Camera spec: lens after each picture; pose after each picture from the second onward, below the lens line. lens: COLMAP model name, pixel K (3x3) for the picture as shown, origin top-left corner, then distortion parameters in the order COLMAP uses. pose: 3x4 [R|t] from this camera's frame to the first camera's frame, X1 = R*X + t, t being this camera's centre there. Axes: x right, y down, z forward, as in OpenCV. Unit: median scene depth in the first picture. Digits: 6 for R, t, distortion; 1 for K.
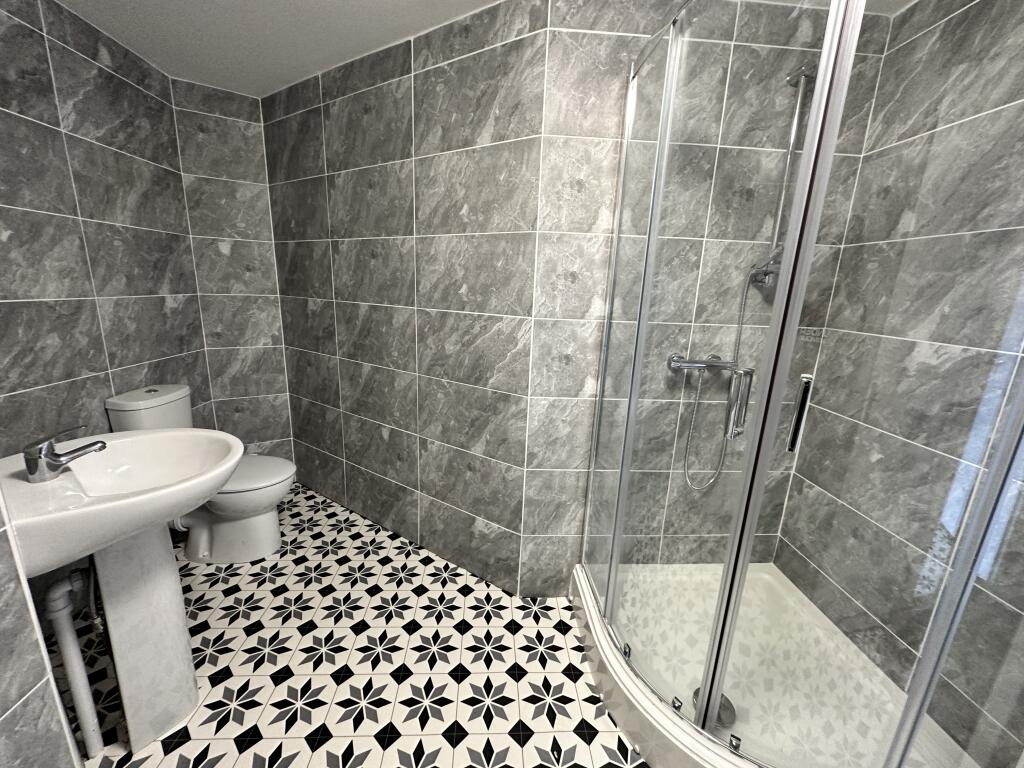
lens RADIAL K [[409.5, 0, 515.2], [0, 409.5, 383.2], [0, 0, 1]] dist [0.002063, 0.000470]
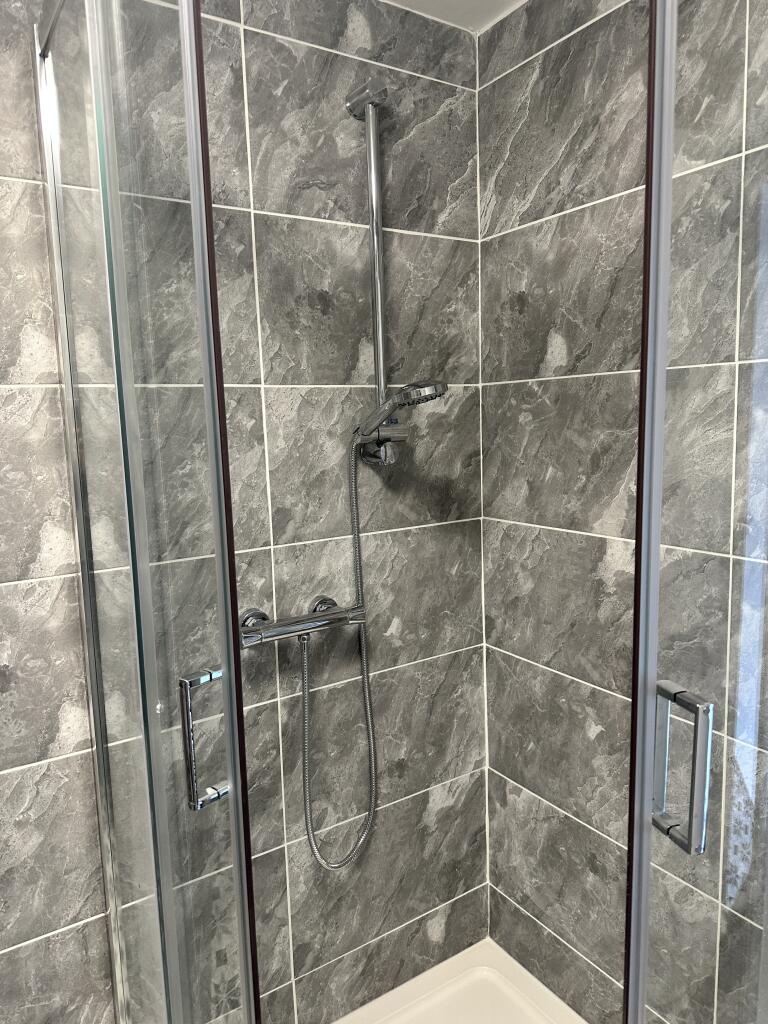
lens RADIAL K [[724.1, 0, 384.0], [0, 724.1, 512.0], [0, 0, 1]] dist [0.137491, -0.230574]
pose [[0.866626, -0.132778, 0.480968, 0.129851], [0.181935, 0.981668, -0.056814, -0.112997], [-0.464607, 0.136741, 0.874896, 0.148525]]
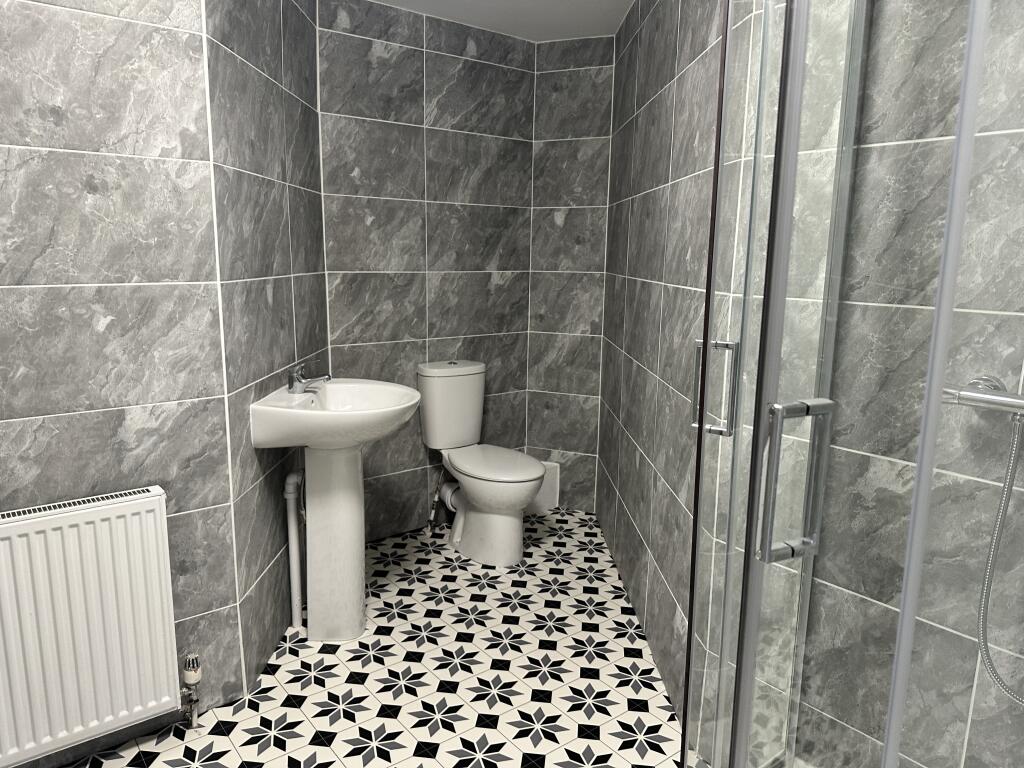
lens RADIAL K [[724.1, 0, 508.1], [0, 724.1, 389.7], [0, 0, 1]] dist [0.137491, -0.230574]
pose [[0.569677, 0.123385, -0.812554, 0.770287], [-0.183720, 0.982766, 0.020427, 0.024725], [0.801071, 0.137646, 0.582527, 0.083971]]
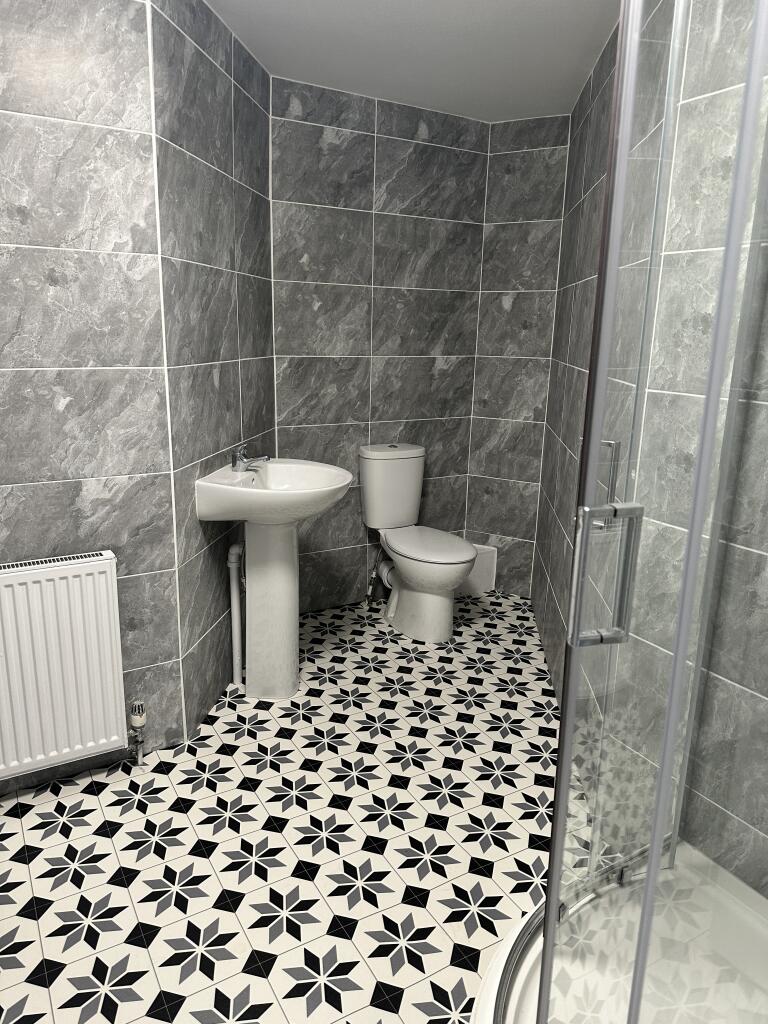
lens RADIAL K [[720.5, 0, 384.0], [0, 720.5, 512.0], [0, 0, 1]] dist [0.160749, -0.299416]
pose [[0.457675, 0.193253, -0.867863, 0.864130], [-0.213223, 0.971466, 0.103878, -0.005903], [0.863174, 0.137506, 0.485822, 0.120976]]
